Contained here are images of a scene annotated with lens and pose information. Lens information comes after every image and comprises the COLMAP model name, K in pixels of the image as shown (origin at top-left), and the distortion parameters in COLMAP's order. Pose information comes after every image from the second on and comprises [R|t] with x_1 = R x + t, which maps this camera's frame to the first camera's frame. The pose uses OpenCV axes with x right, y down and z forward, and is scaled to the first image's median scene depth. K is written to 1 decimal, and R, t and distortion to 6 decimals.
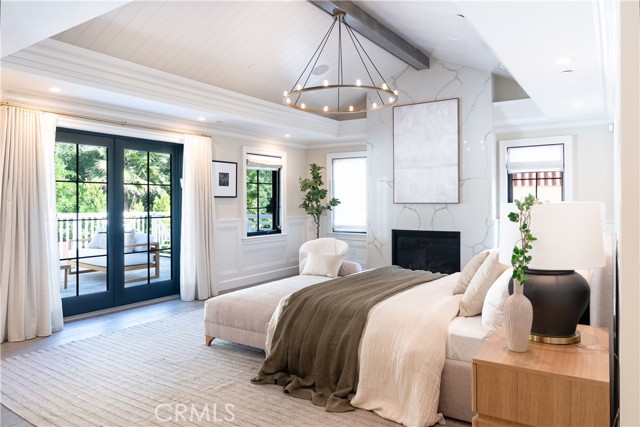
lens RADIAL K [[437.2, 0, 313.0], [0, 437.2, 200.8], [0, 0, 1]] dist [-0.004377, 0.001388]
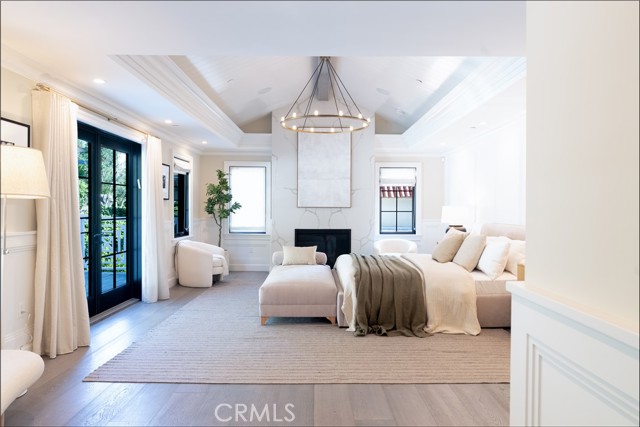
lens RADIAL K [[437.5, 0, 316.2], [0, 437.5, 215.4], [0, 0, 1]] dist [0.000607, 0.000553]
pose [[0.823041, -0.001047, 0.567981, -0.484541], [-0.009427, 0.999835, 0.015504, 0.009450], [-0.567903, -0.018115, 0.822896, -0.027445]]
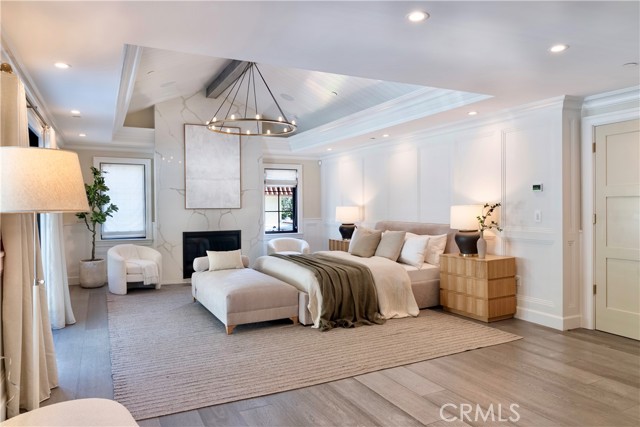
lens RADIAL K [[441.9, 0, 320.0], [0, 441.9, 213.5], [0, 0, 1]] dist [-0.005780, -0.000349]
pose [[0.478379, -0.018665, 0.877955, -0.693817], [0.003216, 0.999805, 0.019503, -0.003999], [-0.878147, -0.006506, 0.478346, 0.149034]]
